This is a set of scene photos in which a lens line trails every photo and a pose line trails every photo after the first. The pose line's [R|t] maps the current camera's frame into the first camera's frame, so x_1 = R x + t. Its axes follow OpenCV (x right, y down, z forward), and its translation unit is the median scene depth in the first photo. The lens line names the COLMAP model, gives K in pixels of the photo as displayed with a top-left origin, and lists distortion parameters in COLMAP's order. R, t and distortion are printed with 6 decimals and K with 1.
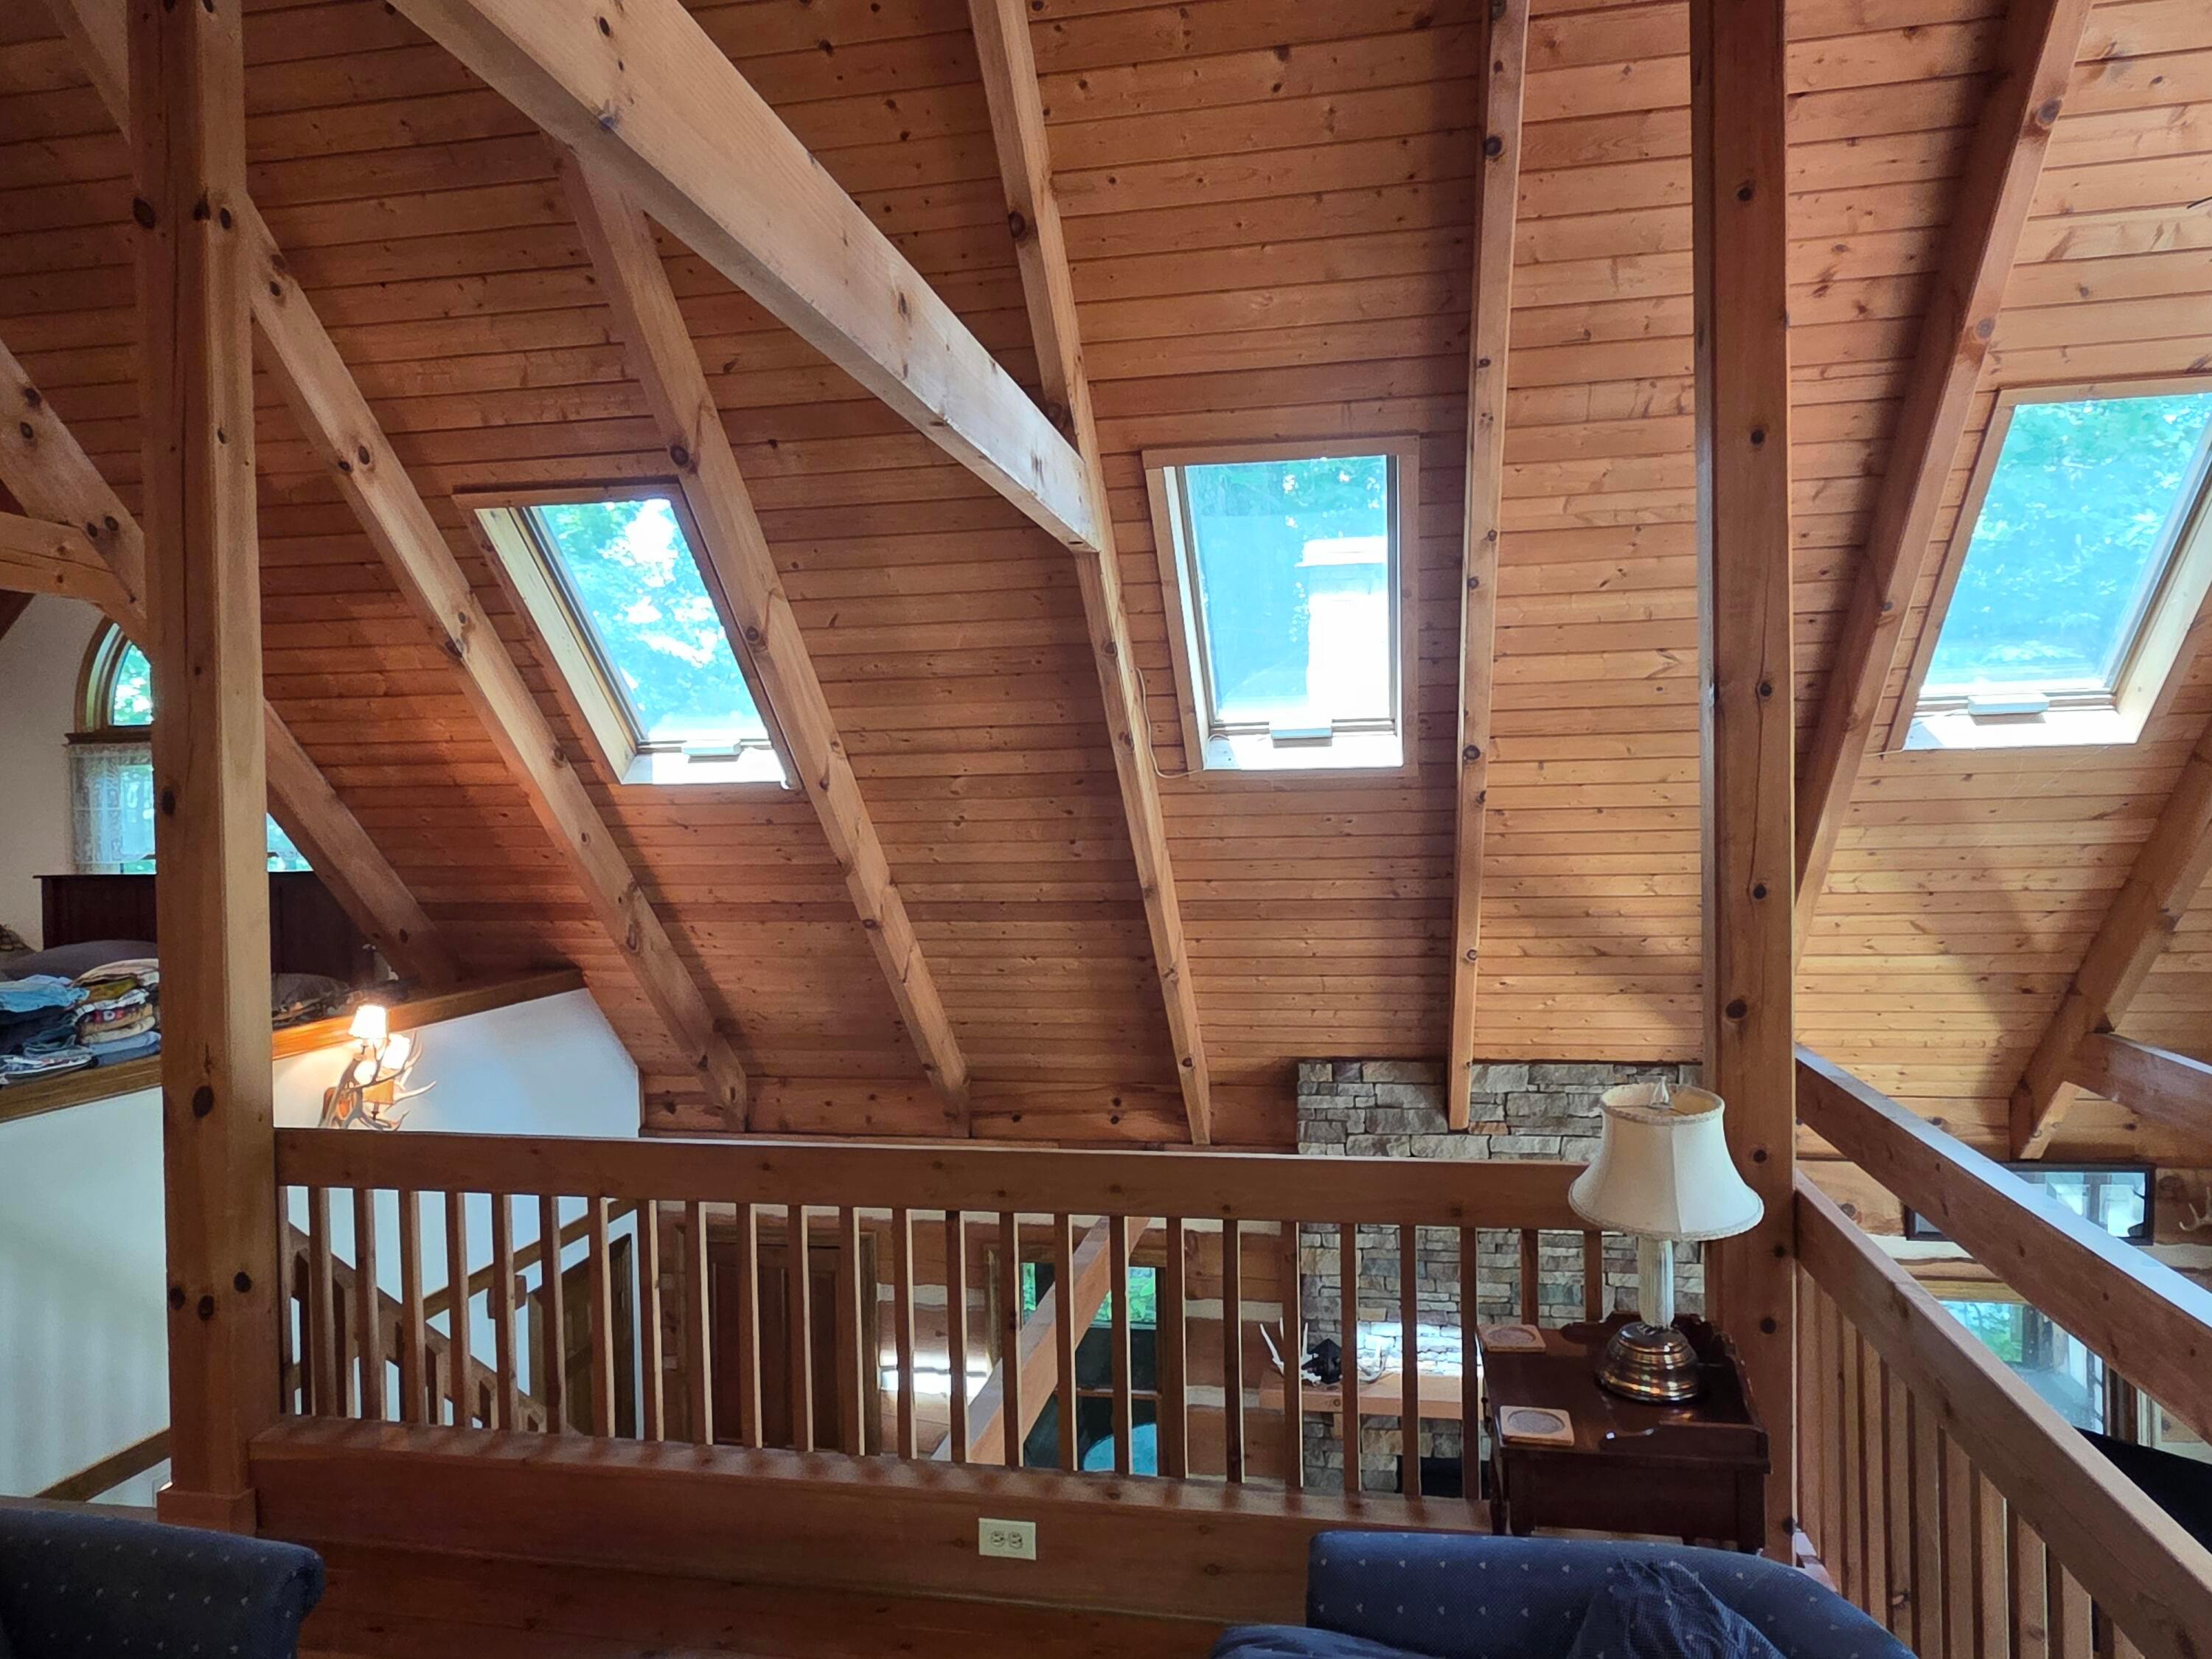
lens RADIAL K [[1462.2, 0, 1098.5], [0, 1462.2, 825.0], [0, 0, 1]] dist [0.001171, 0.006297]
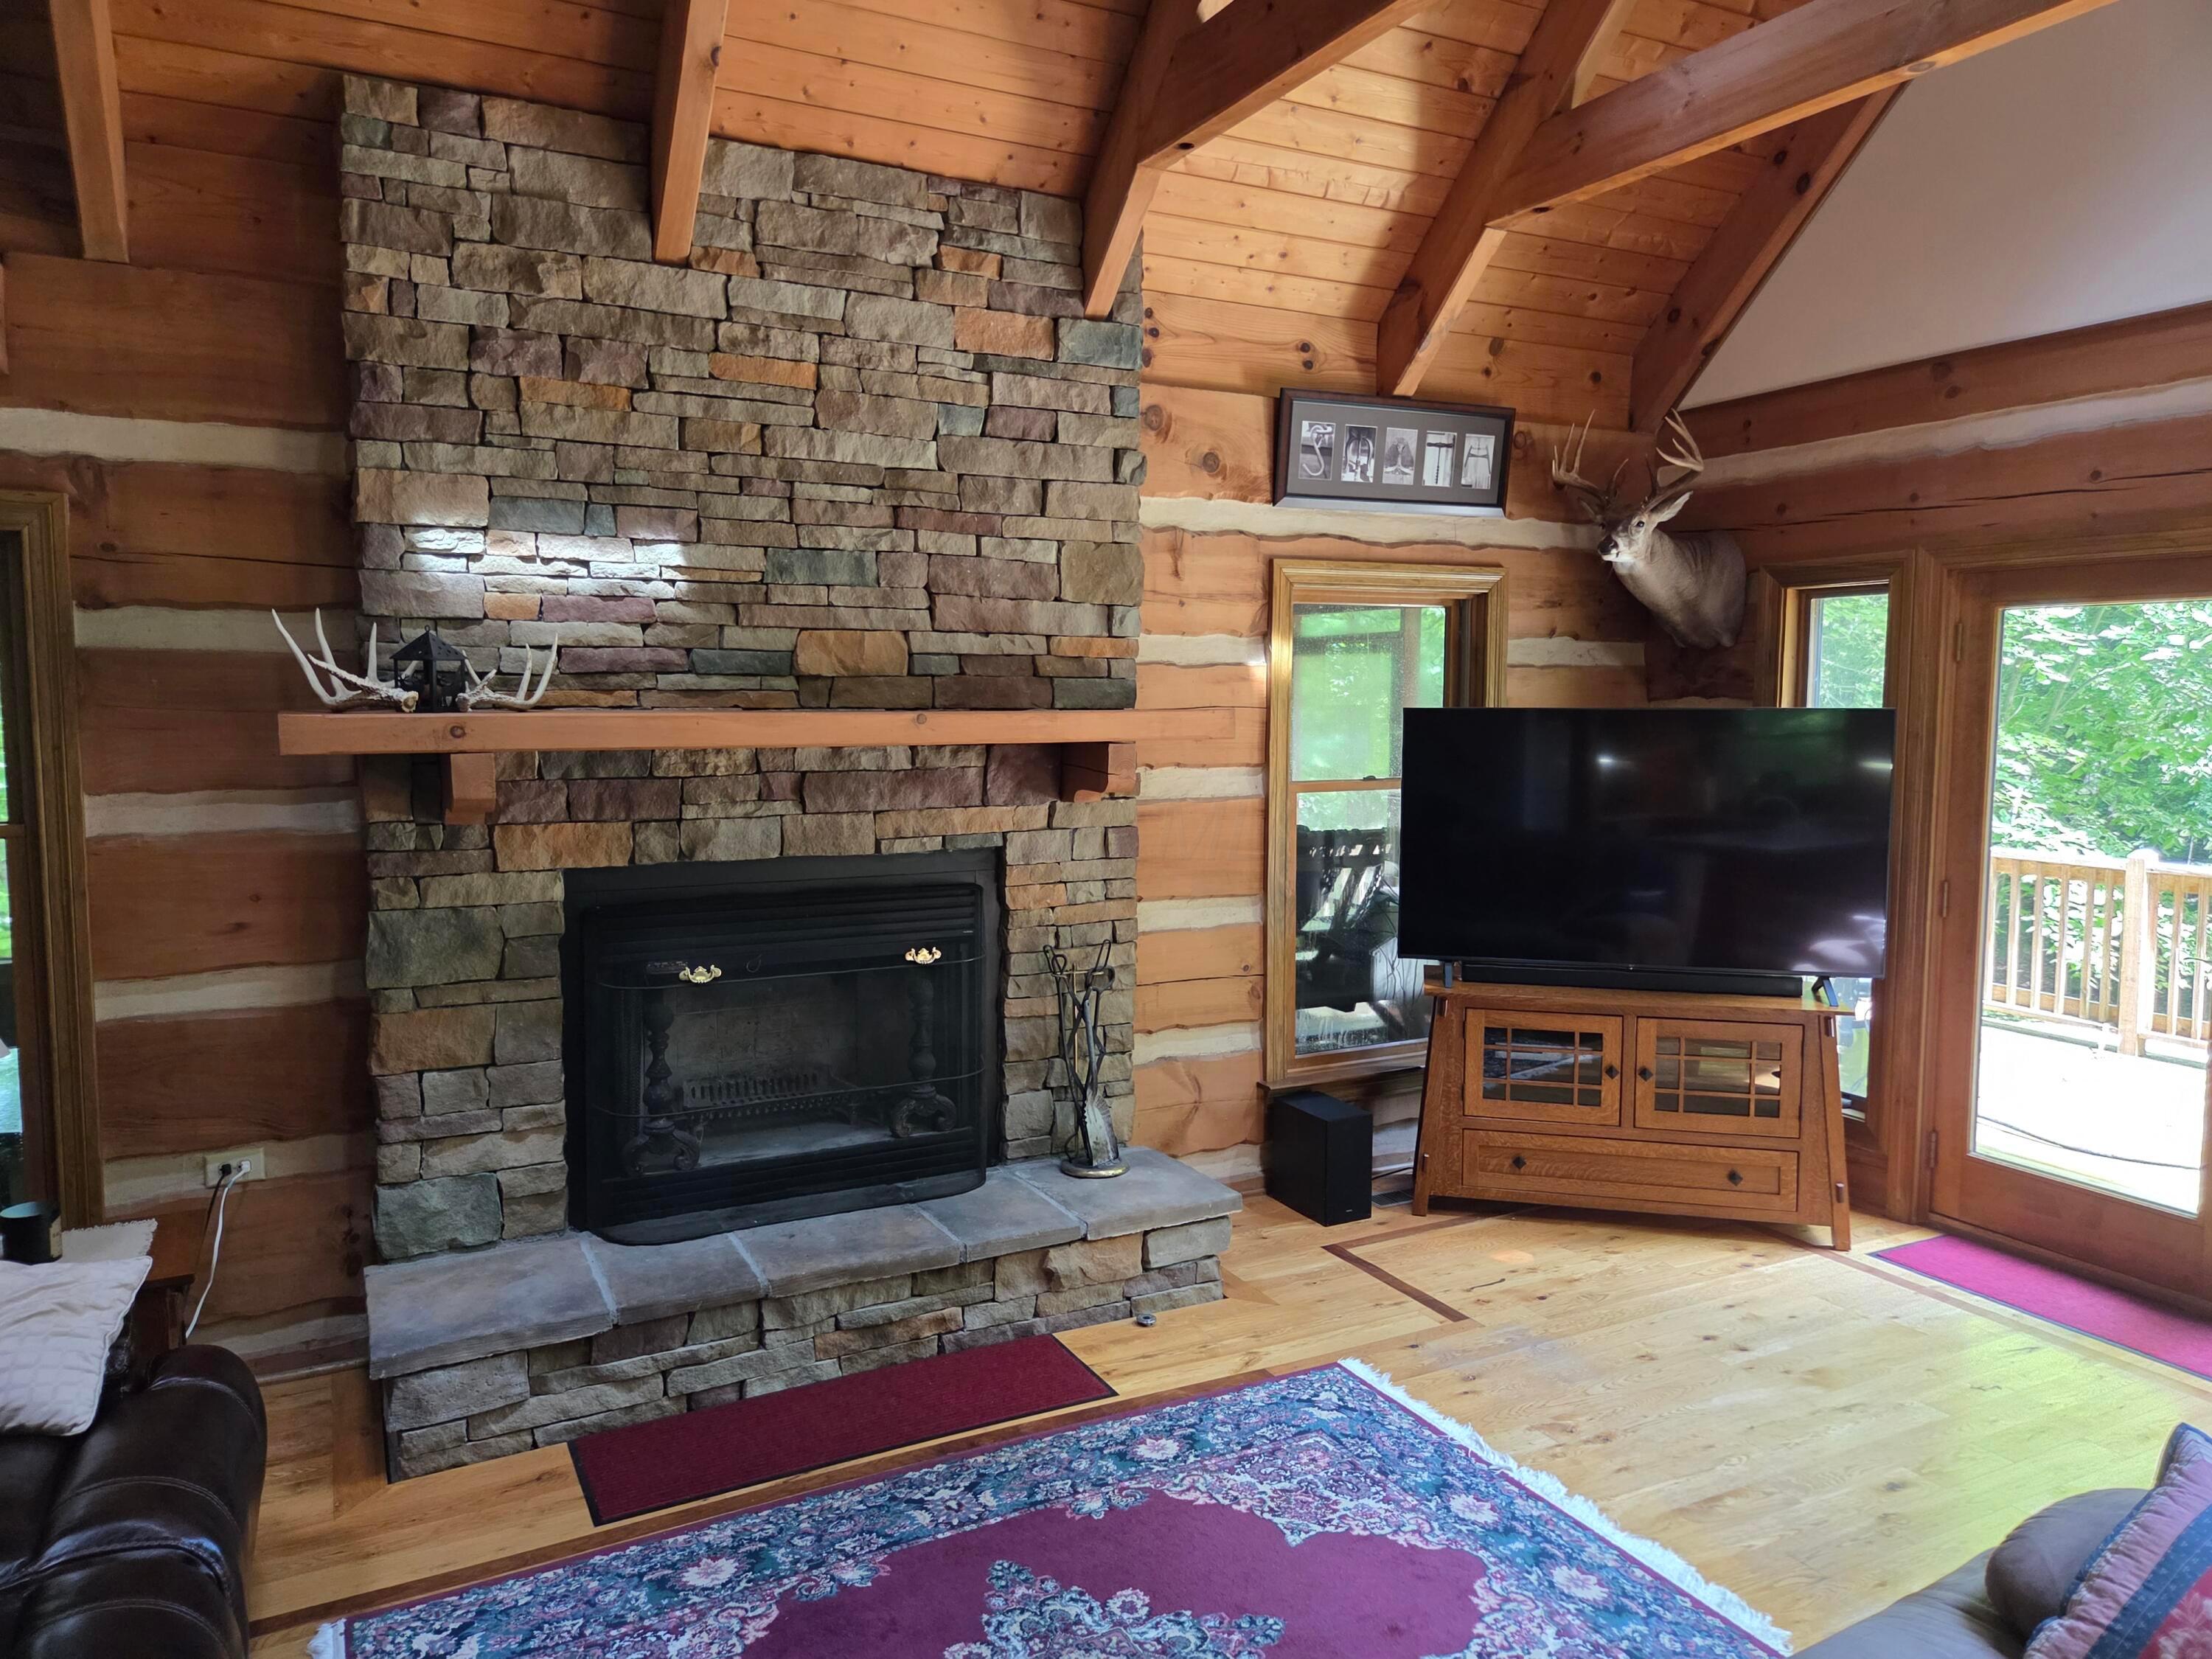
lens RADIAL K [[1487.3, 0, 1091.7], [0, 1487.3, 824.1], [0, 0, 1]] dist [0.077971, -0.071560]
pose [[0.783147, -0.033053, 0.620958, 0.011862], [-0.010088, 0.997780, 0.065835, 0.385155], [-0.621755, -0.057822, 0.781074, 0.454956]]
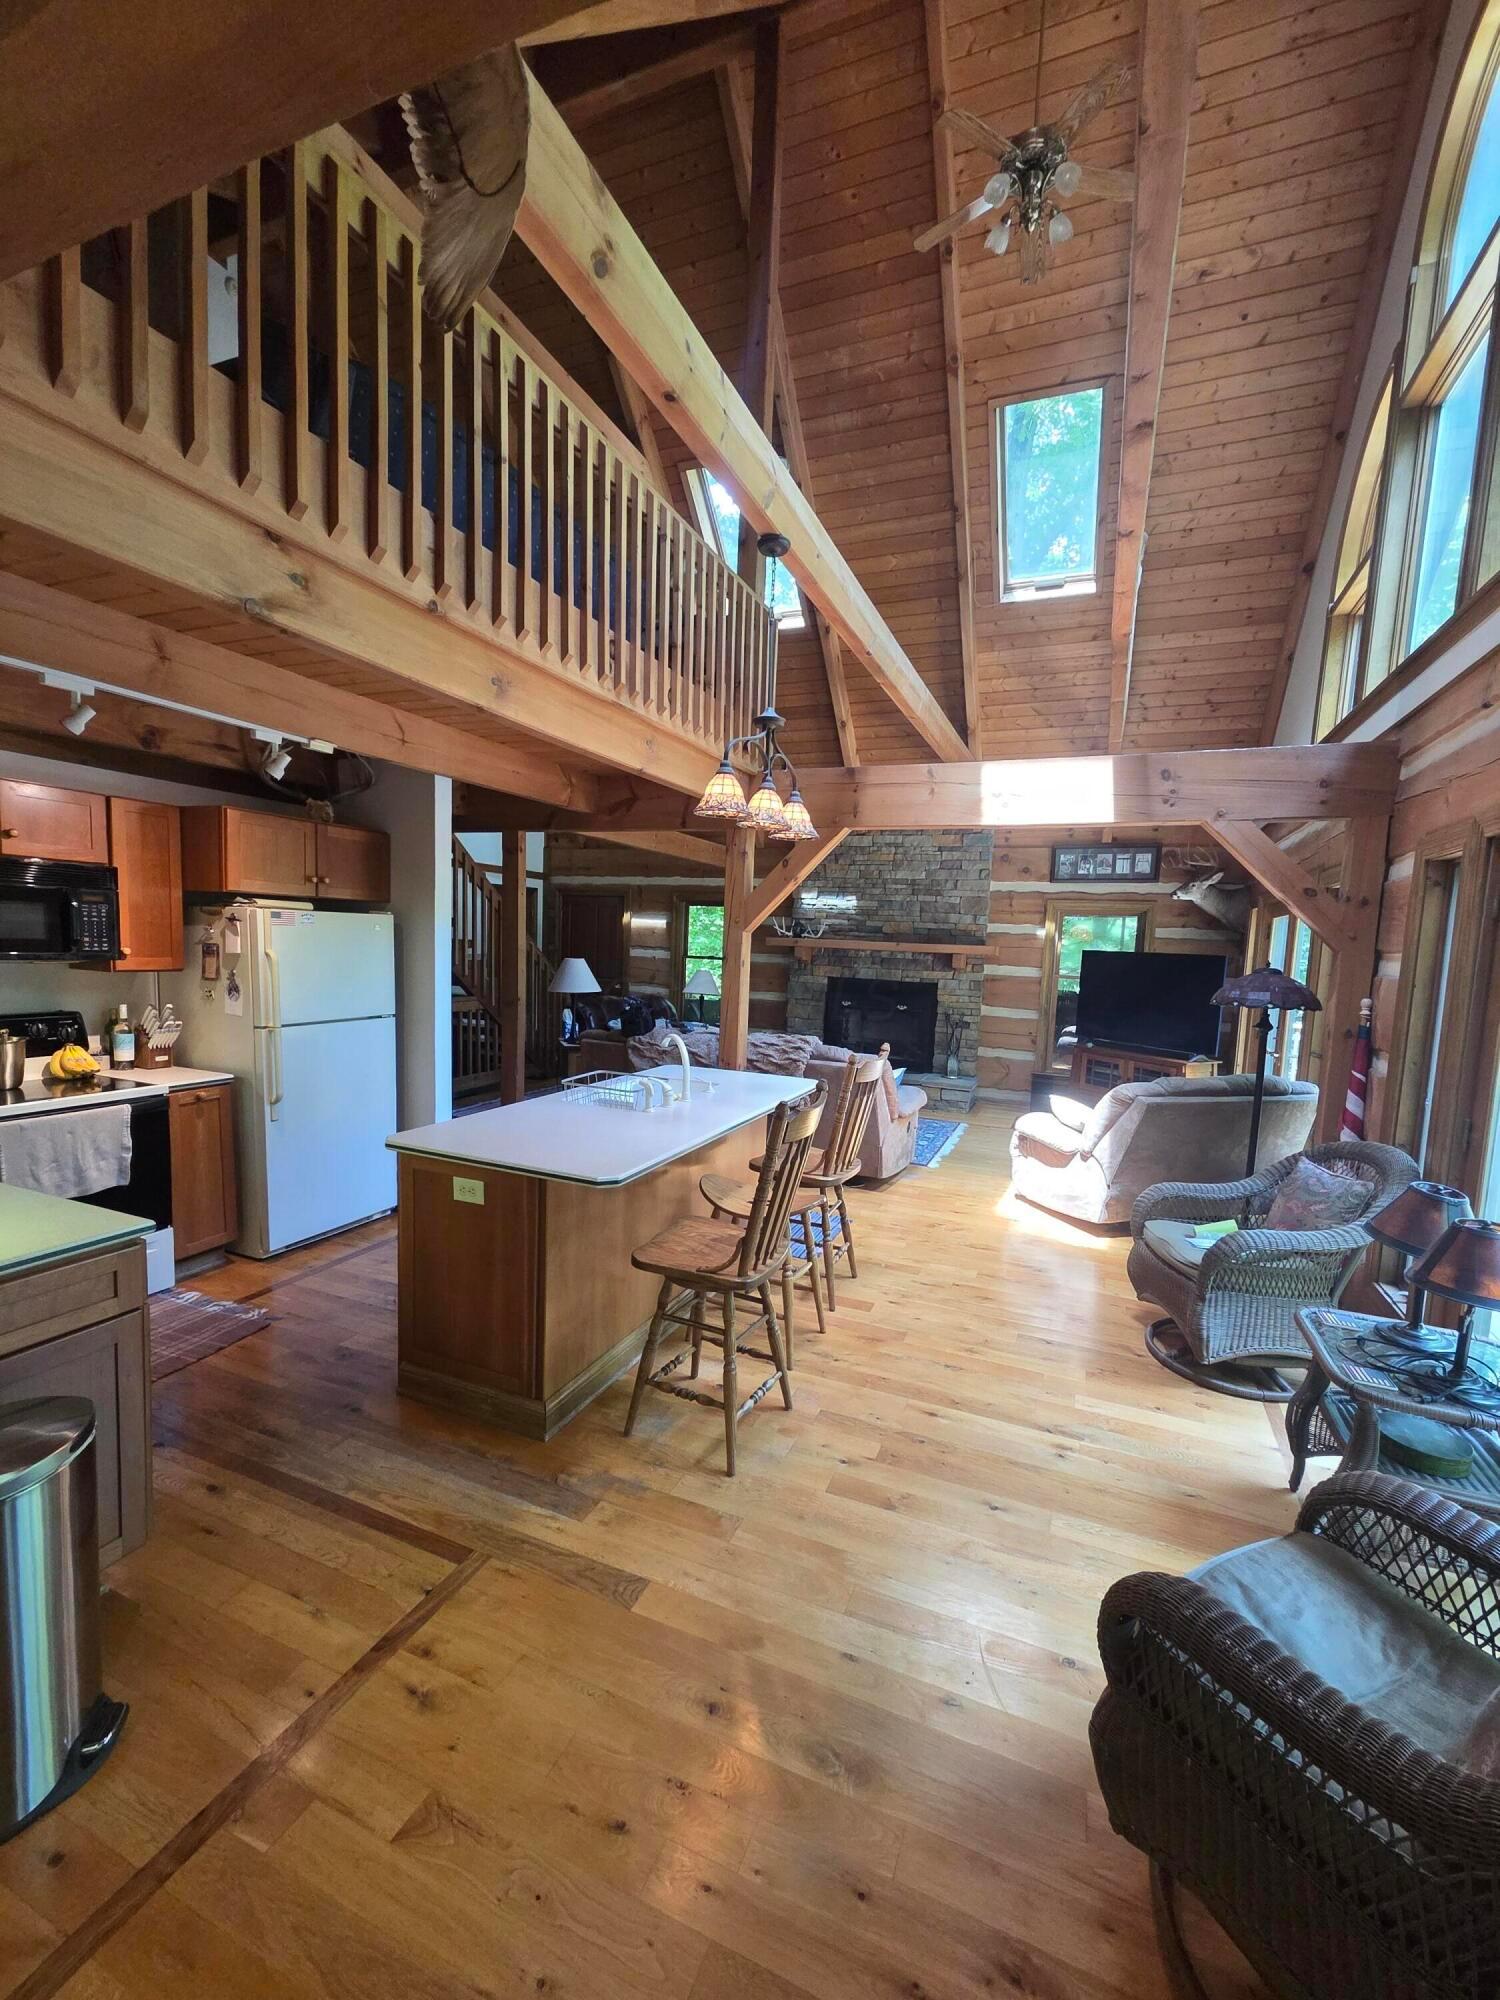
lens RADIAL K [[820.9, 0, 768.5], [0, 820.9, 1027.4], [0, 0, 1]] dist [0.001298, 0.001002]
pose [[0.980388, 0.080980, -0.179672, 0.364782], [-0.064225, 0.993191, 0.097194, 0.399944], [0.186319, -0.083749, 0.978913, -0.322600]]
